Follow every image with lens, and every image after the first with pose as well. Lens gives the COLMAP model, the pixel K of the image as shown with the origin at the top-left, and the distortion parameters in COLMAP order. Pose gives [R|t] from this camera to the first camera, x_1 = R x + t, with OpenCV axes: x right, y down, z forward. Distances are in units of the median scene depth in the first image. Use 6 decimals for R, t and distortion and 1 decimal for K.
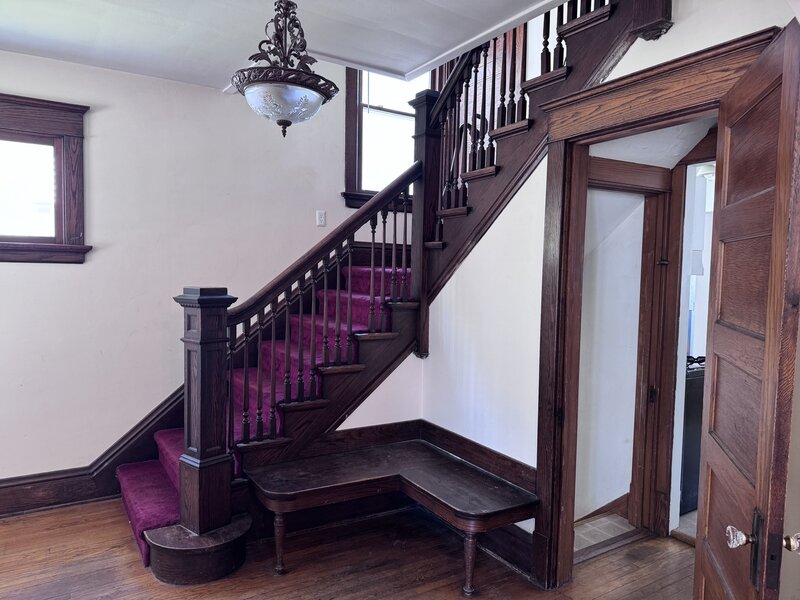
lens RADIAL K [[554.1, 0, 396.8], [0, 554.1, 301.4], [0, 0, 1]] dist [0.033120, -0.051014]
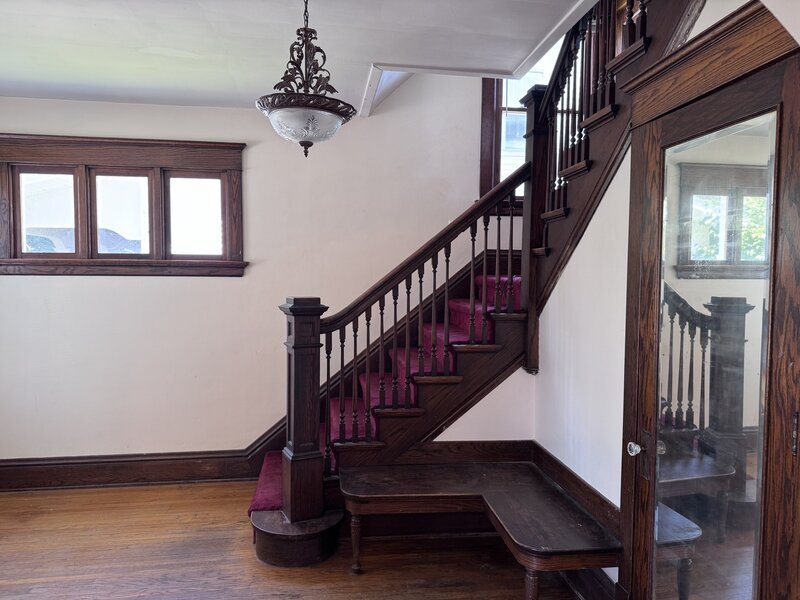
lens RADIAL K [[554.1, 0, 396.8], [0, 554.1, 301.4], [0, 0, 1]] dist [0.033120, -0.051014]
pose [[0.913458, 0.005209, -0.406899, 0.241179], [-0.011018, 0.999868, -0.011935, -0.005151], [0.406784, 0.015385, 0.913395, 0.063781]]
